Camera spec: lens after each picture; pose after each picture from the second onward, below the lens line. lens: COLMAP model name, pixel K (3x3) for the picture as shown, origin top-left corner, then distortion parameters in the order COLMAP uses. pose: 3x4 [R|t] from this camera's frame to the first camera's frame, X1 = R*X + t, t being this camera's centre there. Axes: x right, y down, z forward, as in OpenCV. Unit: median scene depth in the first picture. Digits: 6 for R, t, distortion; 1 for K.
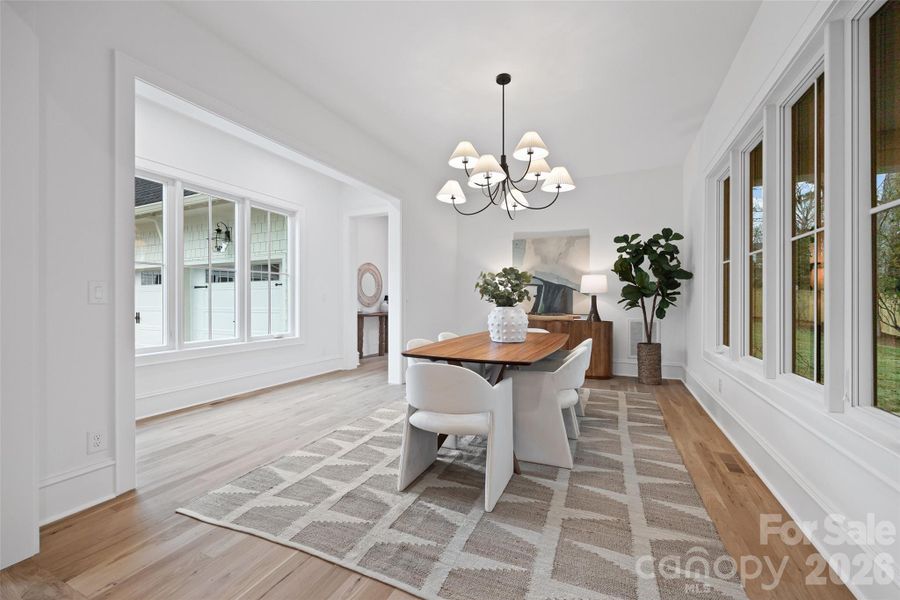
lens RADIAL K [[354.5, 0, 450.0], [0, 354.5, 300.0], [0, 0, 1]] dist [0.002021, 0.000229]
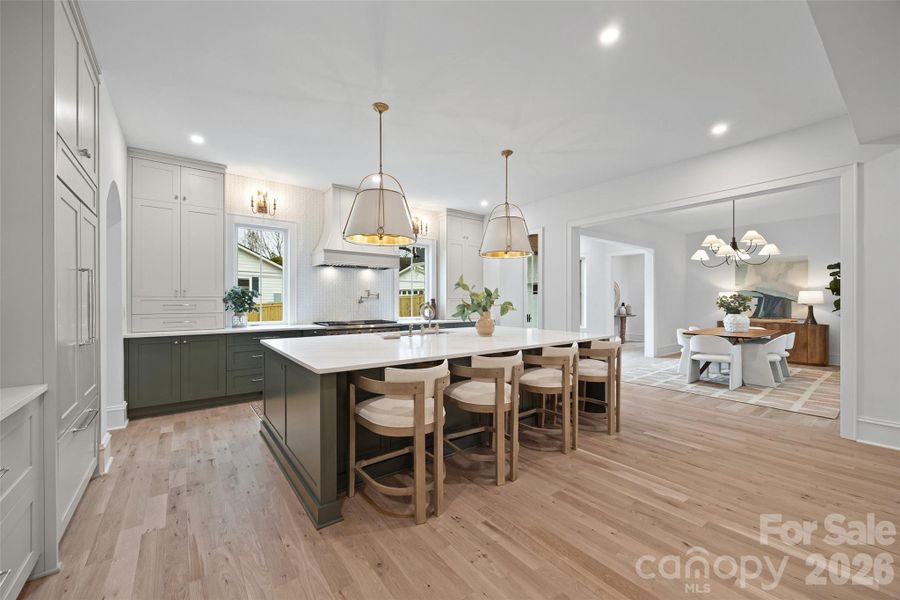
lens RADIAL K [[354.5, 0, 450.0], [0, 354.5, 300.0], [0, 0, 1]] dist [0.002021, 0.000229]
pose [[0.885770, -0.000960, -0.464123, -0.201636], [0.001365, 0.999999, 0.000536, -0.037962], [0.464122, -0.001108, 0.885771, -0.902377]]
